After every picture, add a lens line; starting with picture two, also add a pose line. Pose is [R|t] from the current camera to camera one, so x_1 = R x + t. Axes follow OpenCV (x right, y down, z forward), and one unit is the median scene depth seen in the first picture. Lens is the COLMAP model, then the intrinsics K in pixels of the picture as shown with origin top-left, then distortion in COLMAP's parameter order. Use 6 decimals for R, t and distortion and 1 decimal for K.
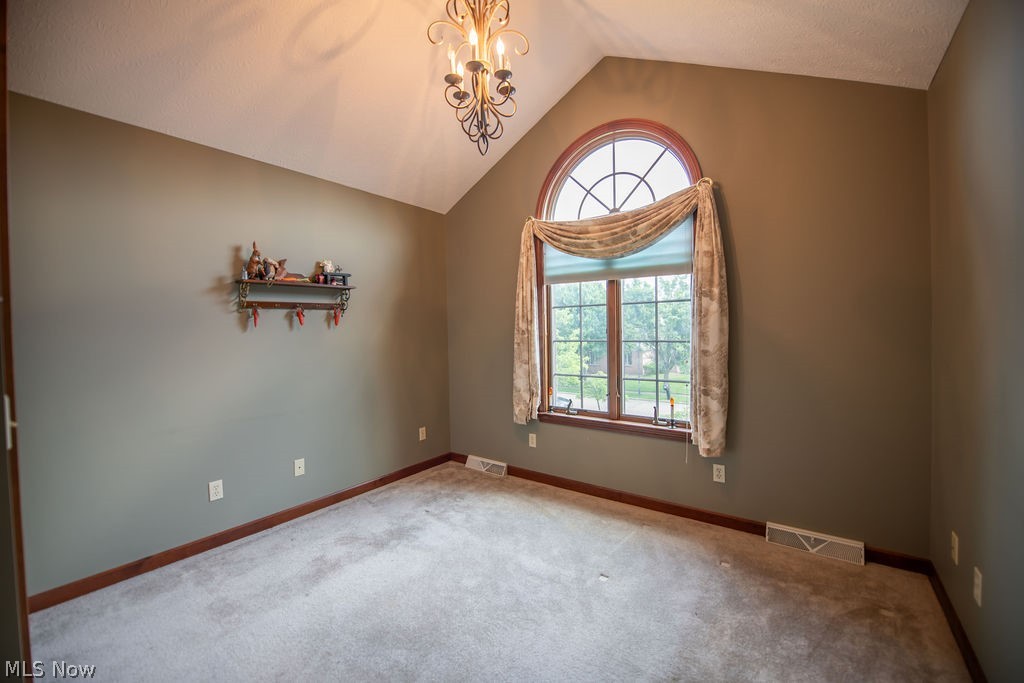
lens RADIAL K [[405.8, 0, 515.5], [0, 405.8, 336.3], [0, 0, 1]] dist [-0.019461, -0.000430]
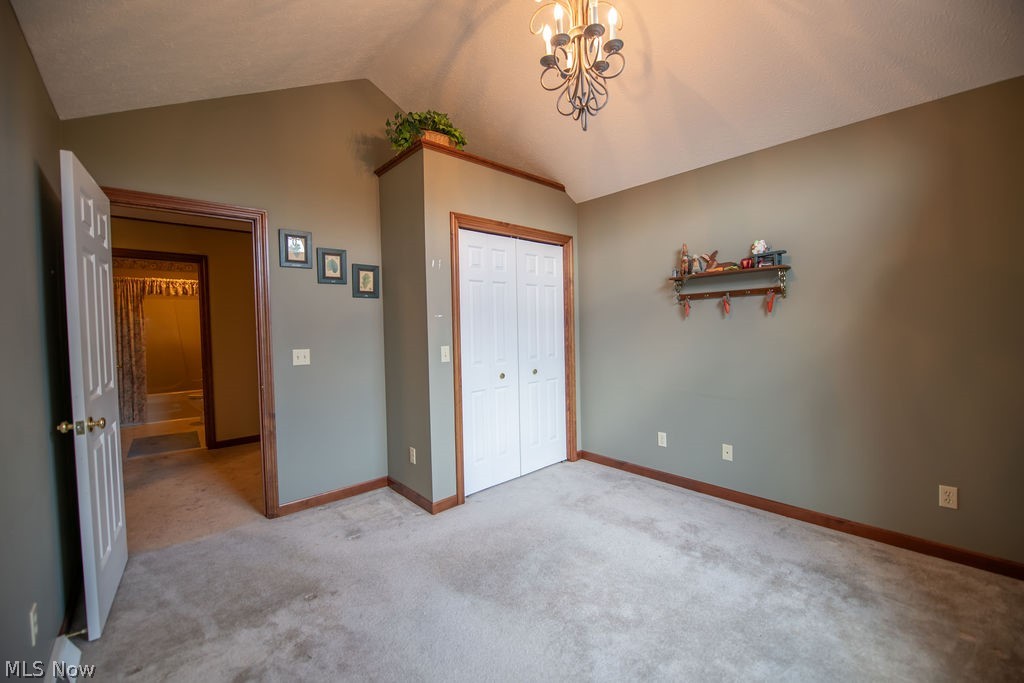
lens RADIAL K [[405.8, 0, 515.5], [0, 405.8, 336.3], [0, 0, 1]] dist [-0.019461, -0.000430]
pose [[-0.190232, 0.050975, -0.980415, 0.563754], [0.009719, 0.998700, 0.050040, -0.026053], [0.981691, -0.000009, -0.190480, 0.678444]]
